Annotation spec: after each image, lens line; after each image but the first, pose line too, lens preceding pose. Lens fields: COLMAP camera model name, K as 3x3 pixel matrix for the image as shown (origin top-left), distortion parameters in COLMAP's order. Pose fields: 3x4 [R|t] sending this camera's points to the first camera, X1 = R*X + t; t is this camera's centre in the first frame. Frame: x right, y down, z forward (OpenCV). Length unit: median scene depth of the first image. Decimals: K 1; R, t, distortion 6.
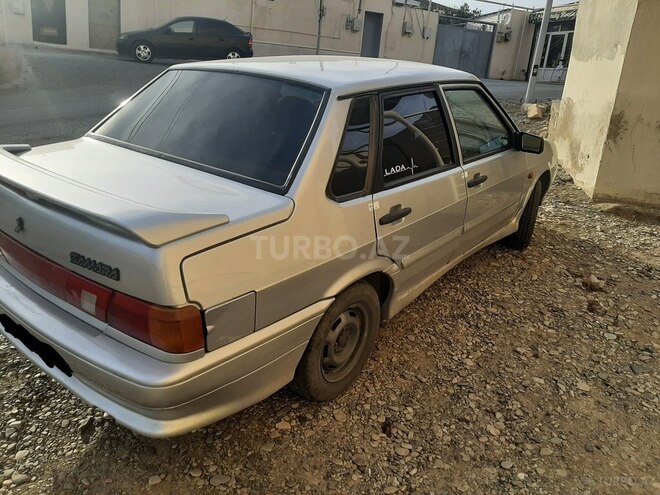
lens RADIAL K [[536.7, 0, 312.1], [0, 536.7, 247.3], [0, 0, 1]] dist [0.040815, -0.112522]
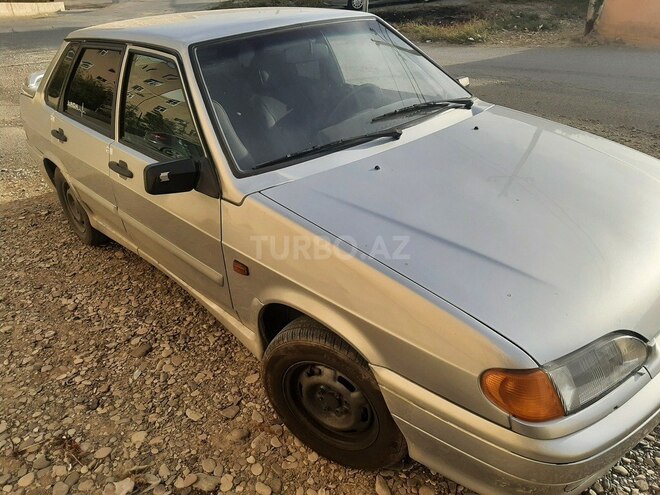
lens RADIAL K [[529.7, 0, 330.0], [0, 529.7, 224.0], [0, 0, 1]] dist [0.005854, -0.010948]
pose [[-0.205272, 0.401371, -0.892617, 1.129829], [-0.314908, 0.836451, 0.448534, -0.586403], [0.926659, 0.373164, -0.045305, 1.548007]]
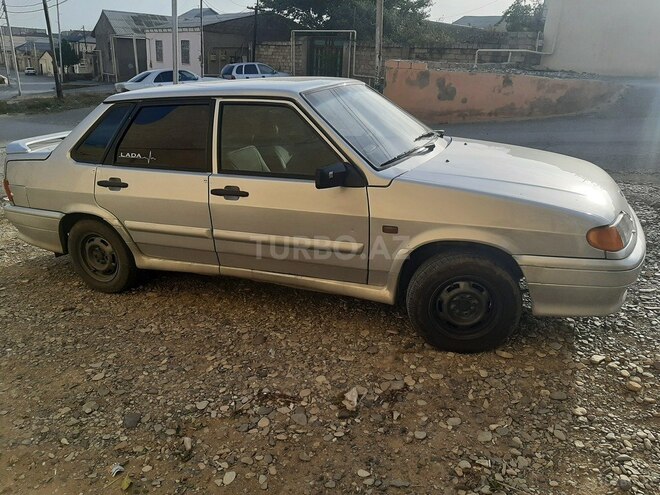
lens RADIAL K [[529.4, 0, 311.4], [0, 529.4, 246.7], [0, 0, 1]] dist [0.043554, -0.100531]
pose [[0.236205, 0.258069, -0.936807, 1.488430], [-0.313994, 0.932638, 0.177751, -0.290240], [0.919573, 0.252166, 0.301325, 0.985119]]
